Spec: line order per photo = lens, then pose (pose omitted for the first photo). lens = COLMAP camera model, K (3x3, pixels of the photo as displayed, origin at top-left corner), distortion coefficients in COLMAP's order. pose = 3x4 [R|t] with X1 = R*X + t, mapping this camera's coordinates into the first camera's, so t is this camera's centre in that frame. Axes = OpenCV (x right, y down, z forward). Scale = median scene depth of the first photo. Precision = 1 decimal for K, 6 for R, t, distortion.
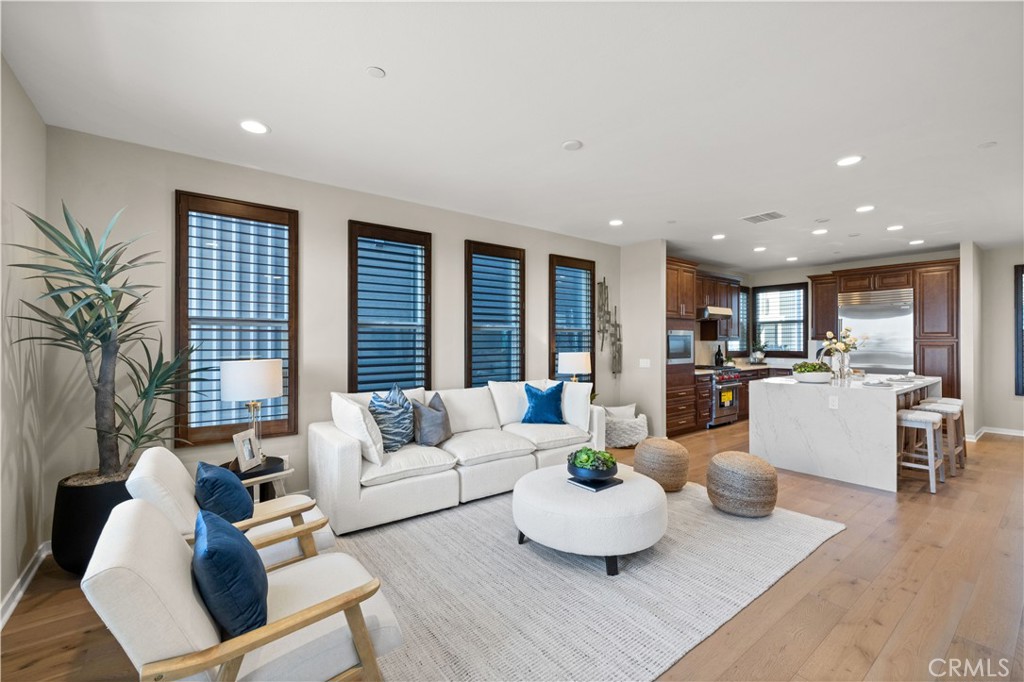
lens RADIAL K [[432.7, 0, 513.0], [0, 432.7, 342.6], [0, 0, 1]] dist [-0.000071, 0.000229]
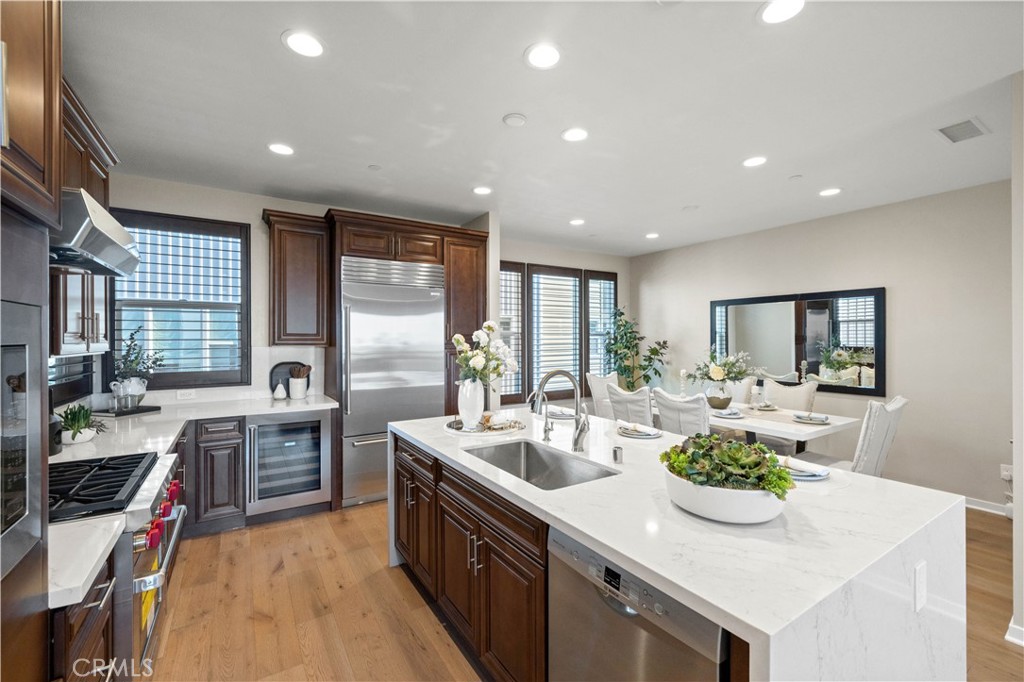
lens RADIAL K [[432.7, 0, 517.2], [0, 432.7, 338.2], [0, 0, 1]] dist [-0.000071, 0.000229]
pose [[0.079135, 0.002332, 0.996861, 0.309354], [0.007139, 0.999970, -0.002906, -0.015023], [-0.996838, 0.007346, 0.079116, 0.903804]]
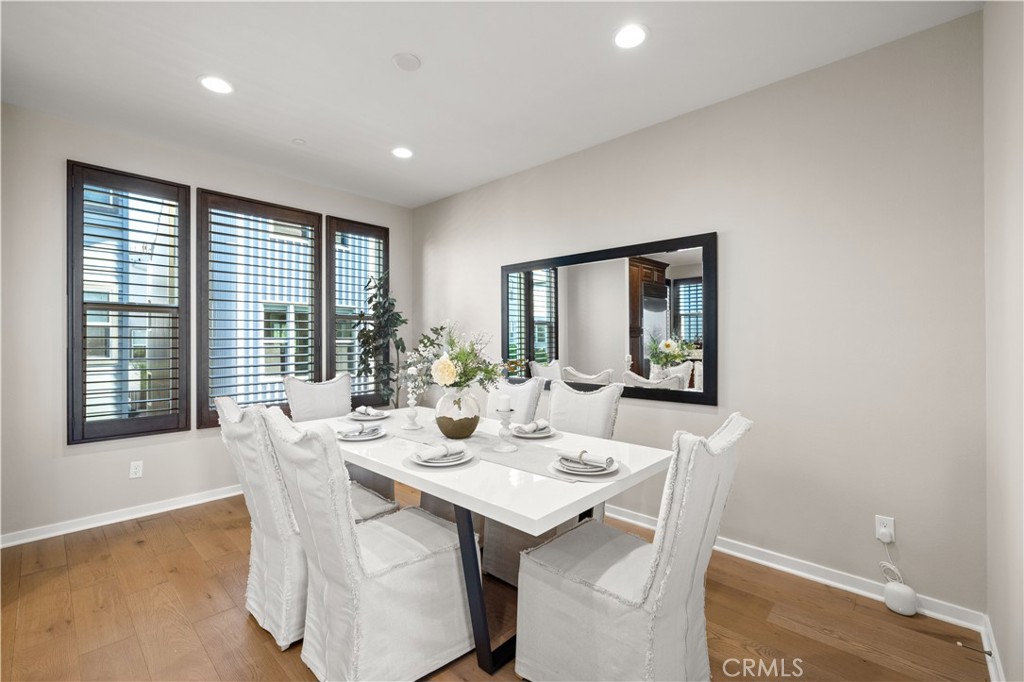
lens RADIAL K [[432.7, 0, 515.9], [0, 432.7, 335.1], [0, 0, 1]] dist [-0.000071, 0.000229]
pose [[-0.174976, 0.013685, 0.984478, 0.654989], [0.002577, 0.999906, -0.013441, 0.015061], [-0.984569, 0.000186, -0.174995, 0.645616]]
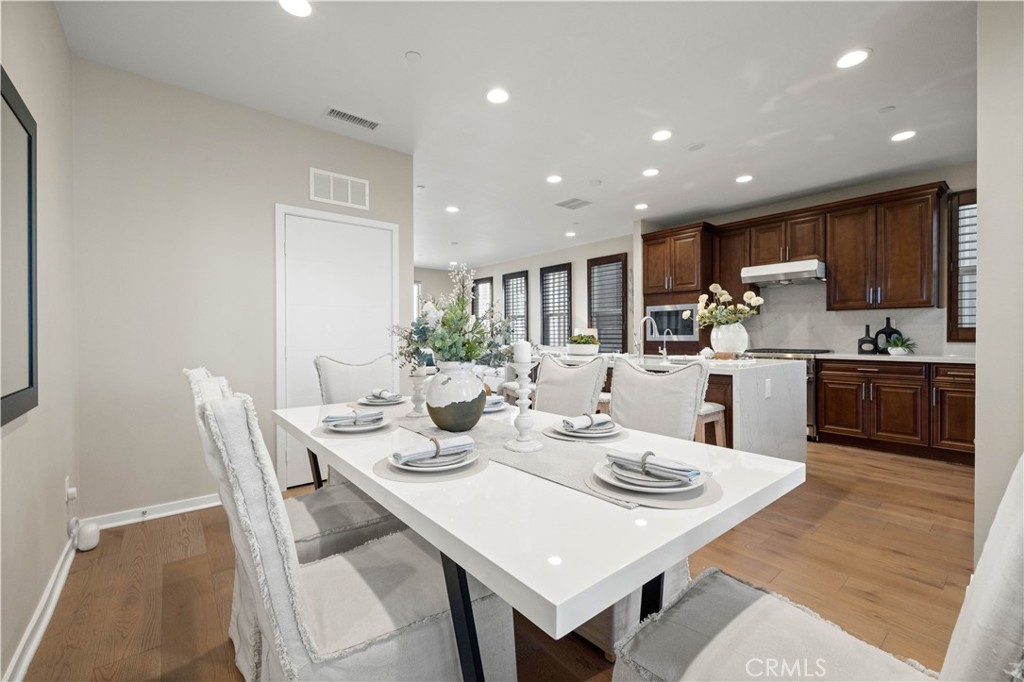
lens RADIAL K [[432.7, 0, 516.7], [0, 432.7, 335.6], [0, 0, 1]] dist [-0.000071, 0.000229]
pose [[0.016664, 0.009540, -0.999816, 1.356099], [0.009733, 0.999906, 0.009704, 0.024877], [0.999814, -0.009893, 0.016570, 0.673232]]
